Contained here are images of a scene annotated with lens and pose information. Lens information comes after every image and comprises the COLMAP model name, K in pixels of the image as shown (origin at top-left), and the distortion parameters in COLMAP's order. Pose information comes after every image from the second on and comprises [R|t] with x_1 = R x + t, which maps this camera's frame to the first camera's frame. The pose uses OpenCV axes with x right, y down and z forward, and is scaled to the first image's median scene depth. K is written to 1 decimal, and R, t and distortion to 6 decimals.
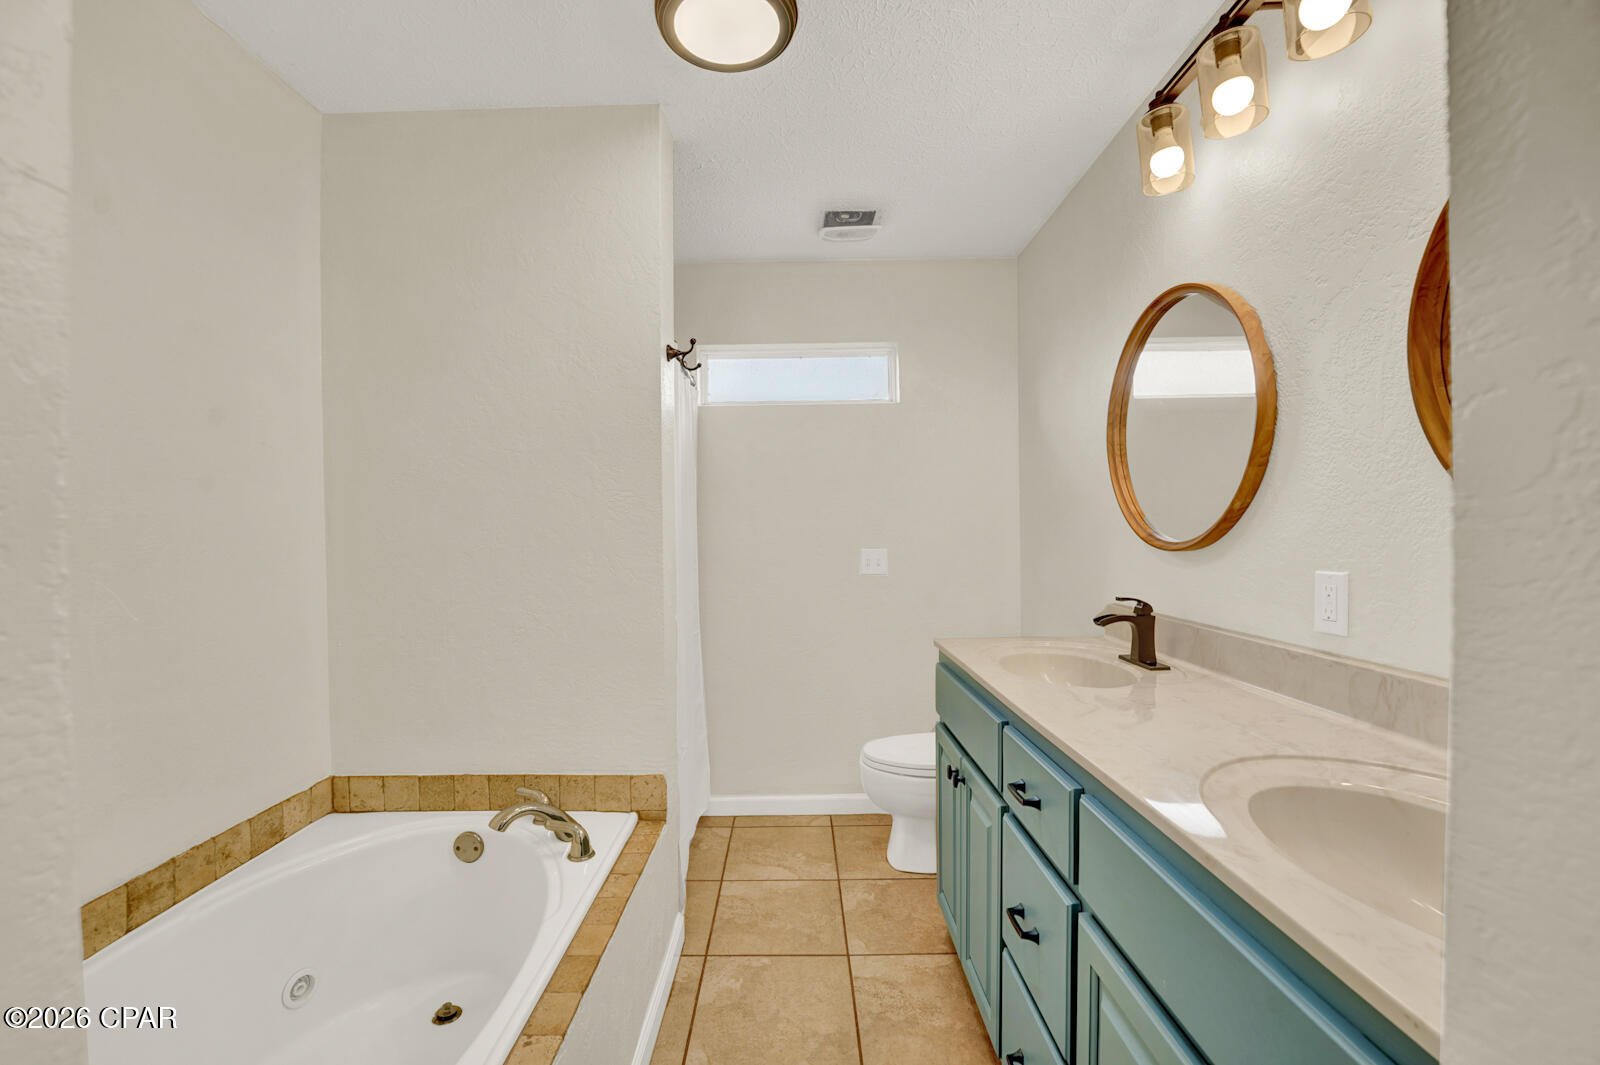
lens RADIAL K [[662.5, 0, 788.1], [0, 662.5, 536.5], [0, 0, 1]] dist [-0.030408, 0.004076]
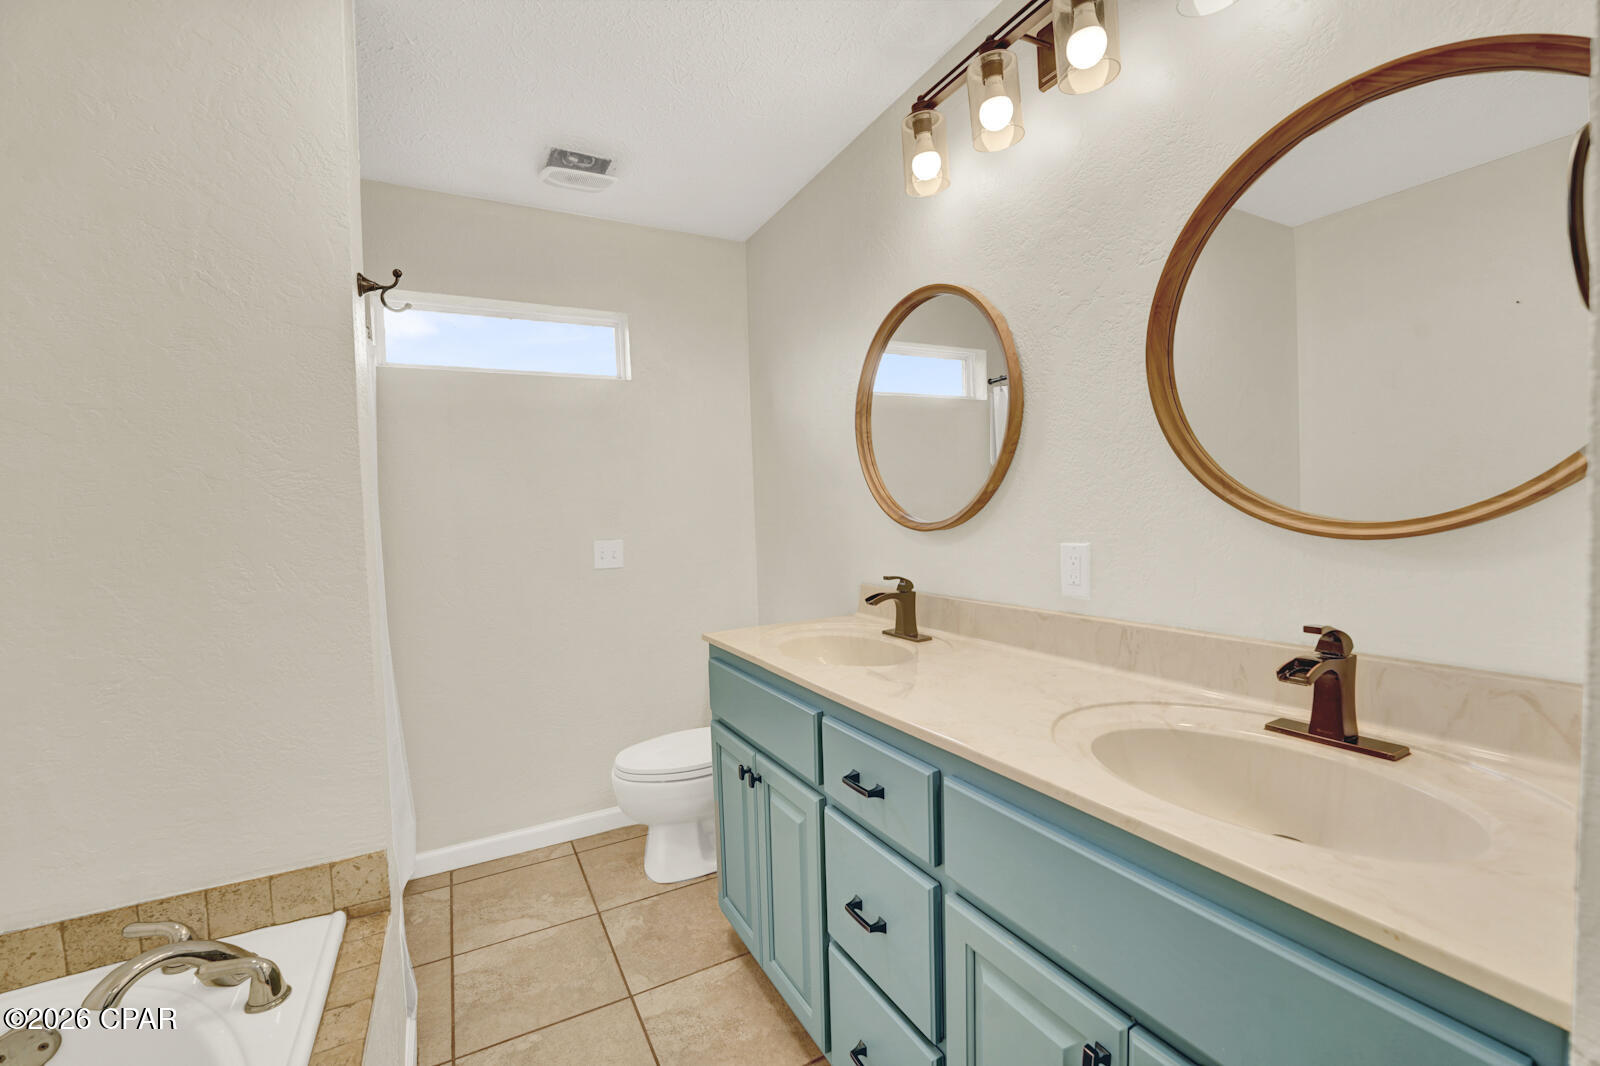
lens RADIAL K [[661.8, 0, 808.0], [0, 661.8, 541.7], [0, 0, 1]] dist [-0.025620, 0.001914]
pose [[0.876093, -0.039380, 0.480531, -0.113978], [0.027632, 0.999122, 0.031501, -0.000157], [-0.481349, -0.014319, 0.876412, 0.129951]]
